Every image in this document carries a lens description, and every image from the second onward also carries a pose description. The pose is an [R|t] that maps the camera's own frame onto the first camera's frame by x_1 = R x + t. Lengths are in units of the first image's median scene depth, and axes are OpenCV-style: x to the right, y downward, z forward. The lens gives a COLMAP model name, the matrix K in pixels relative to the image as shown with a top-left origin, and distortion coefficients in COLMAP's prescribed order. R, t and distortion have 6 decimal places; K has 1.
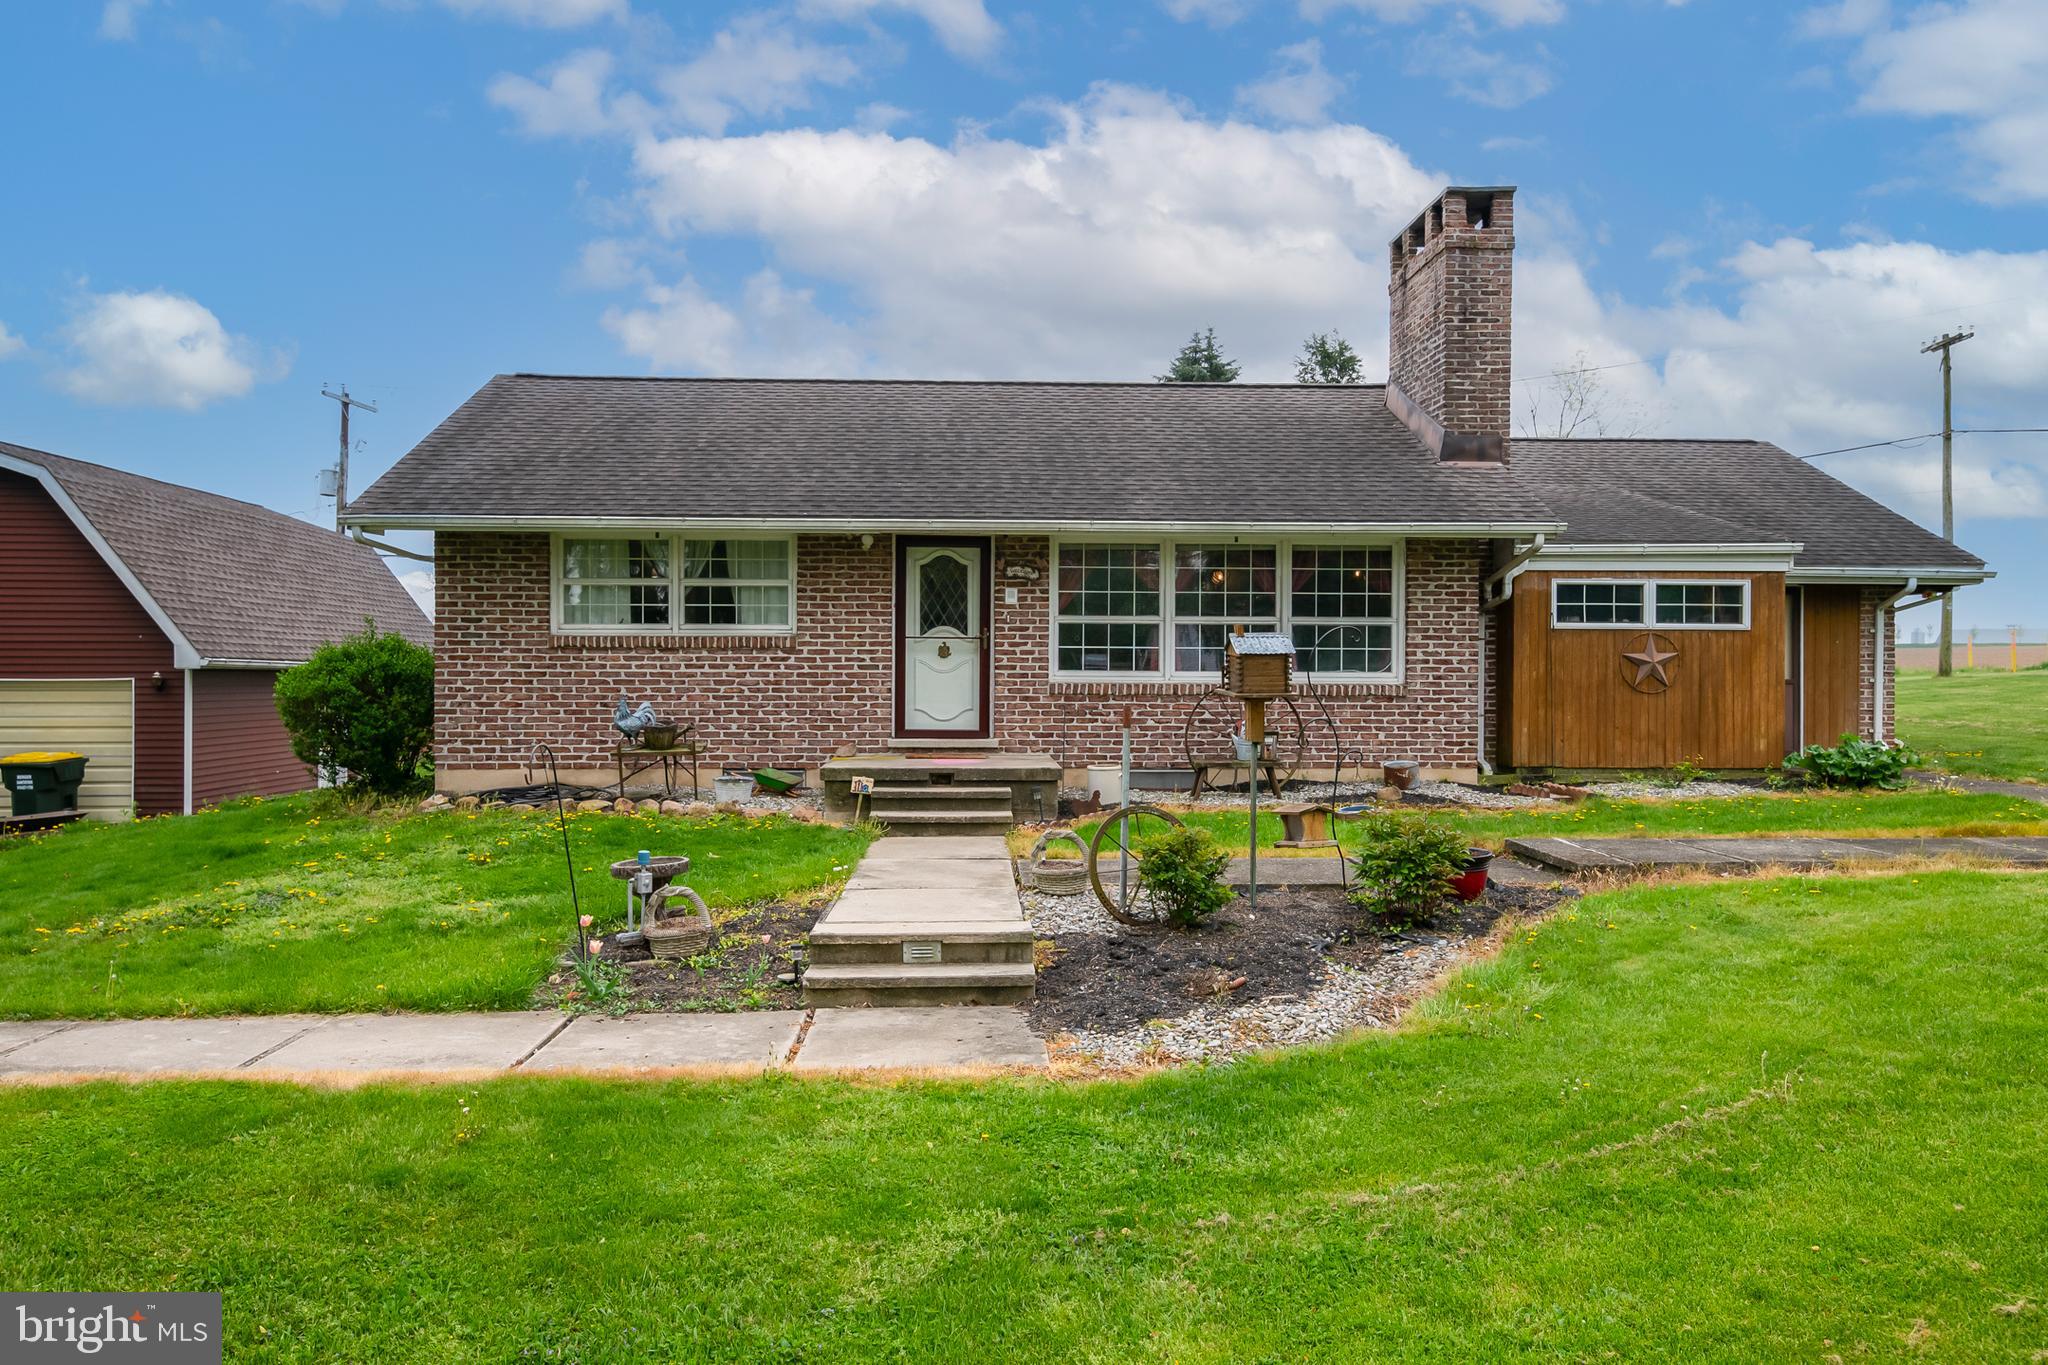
lens RADIAL K [[1431.6, 0, 1023.9], [0, 1431.6, 680.9], [0, 0, 1]] dist [0.030047, -0.004495]
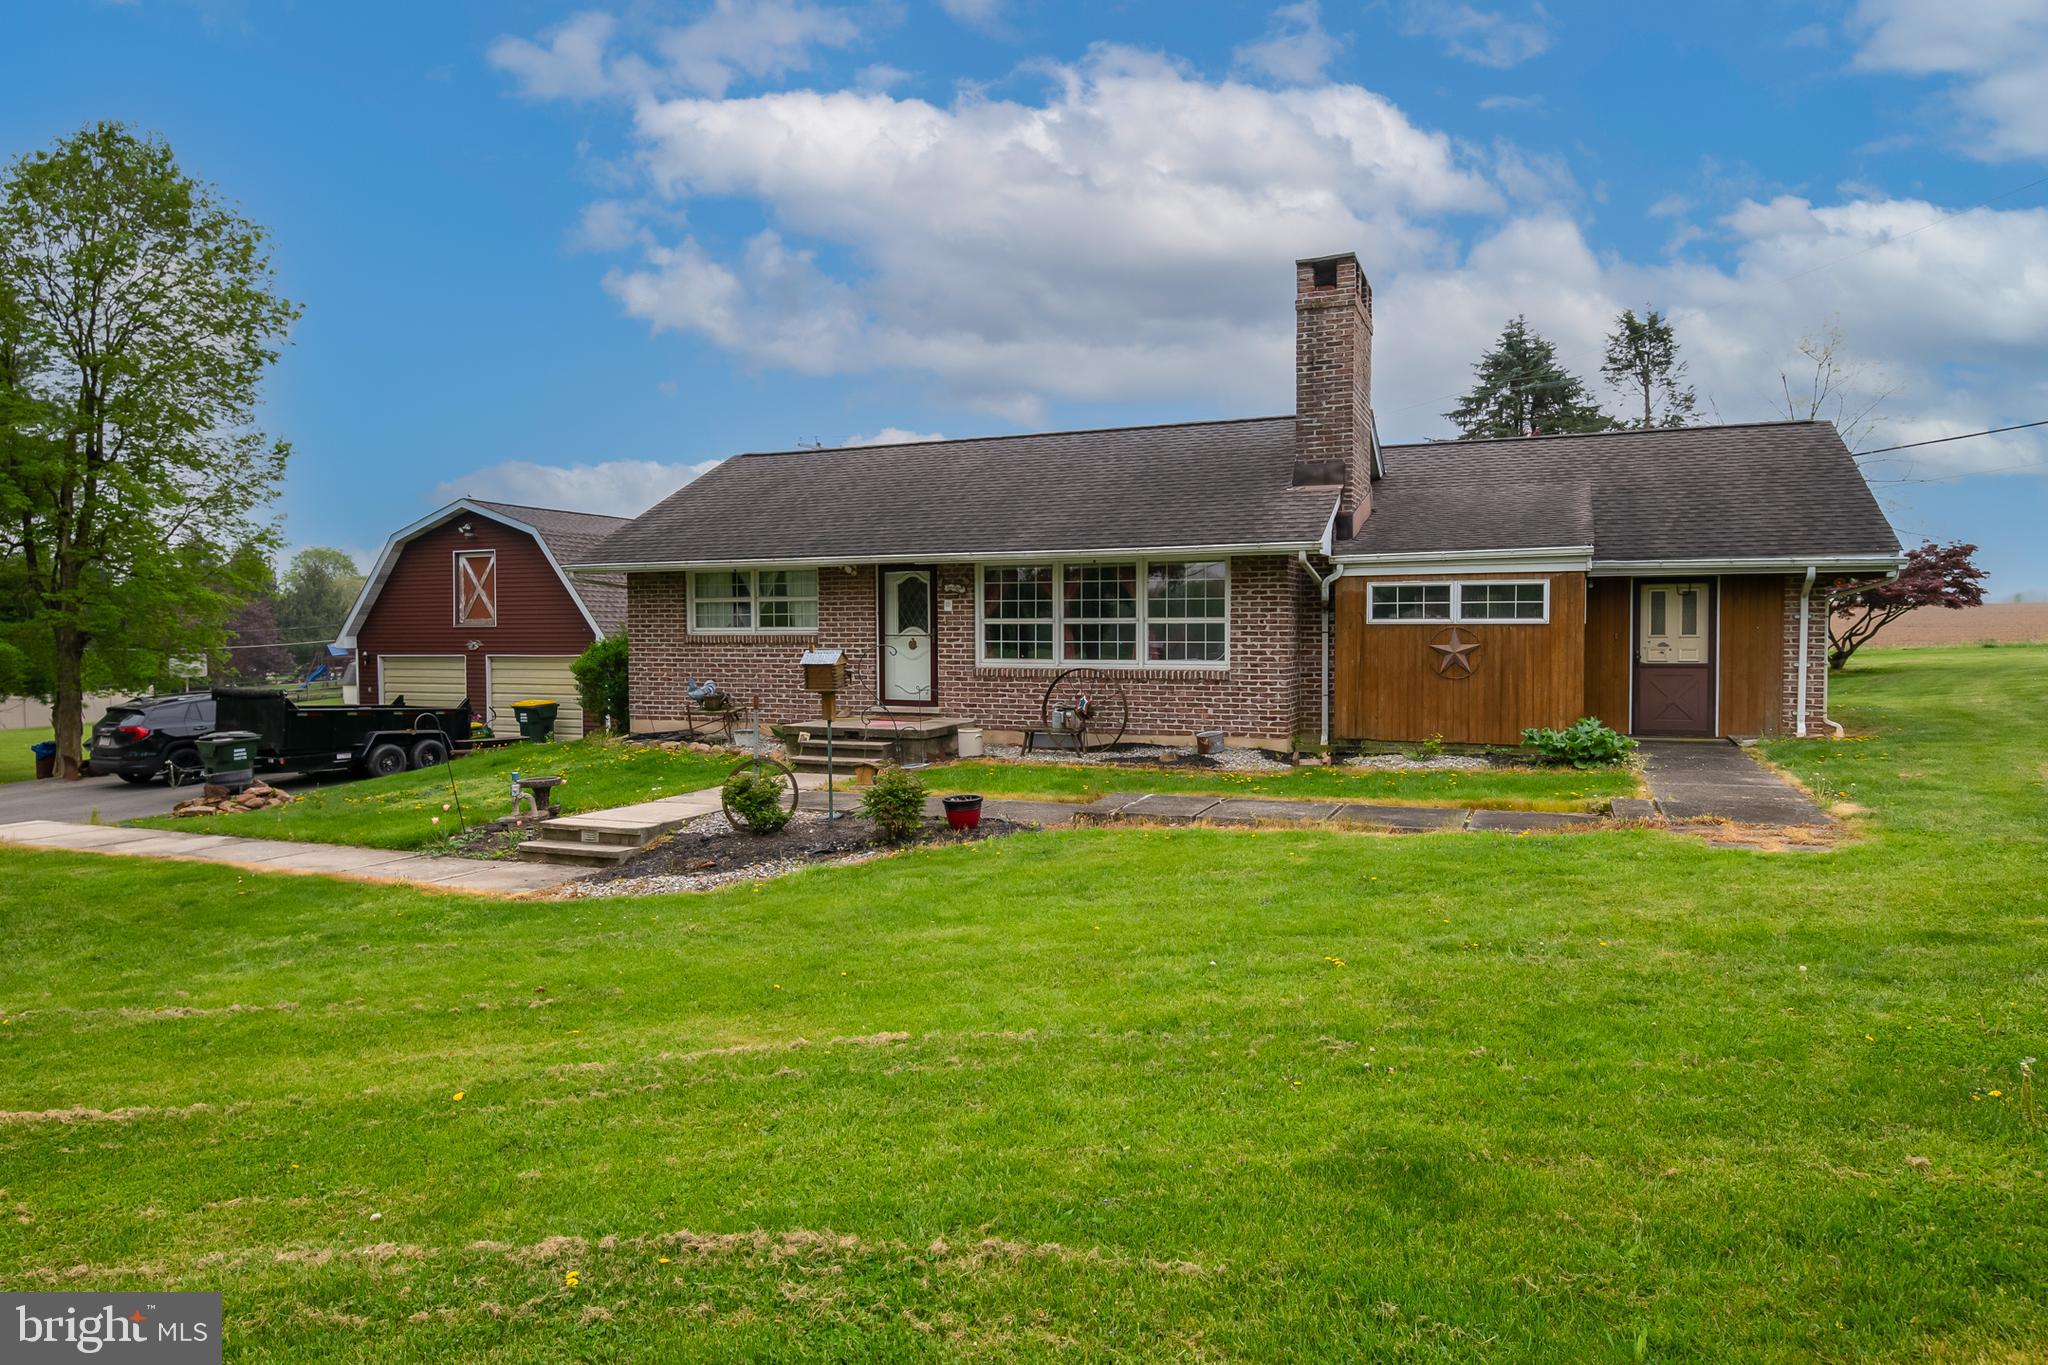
lens RADIAL K [[1294.8, 0, 1023.9], [0, 1294.8, 677.8], [0, 0, 1]] dist [0.018269, 0.002430]
pose [[0.892454, 0.011232, -0.450999, 0.614937], [0.005752, 0.999325, 0.036271, -0.033429], [0.451102, -0.034964, 0.891787, -0.097454]]
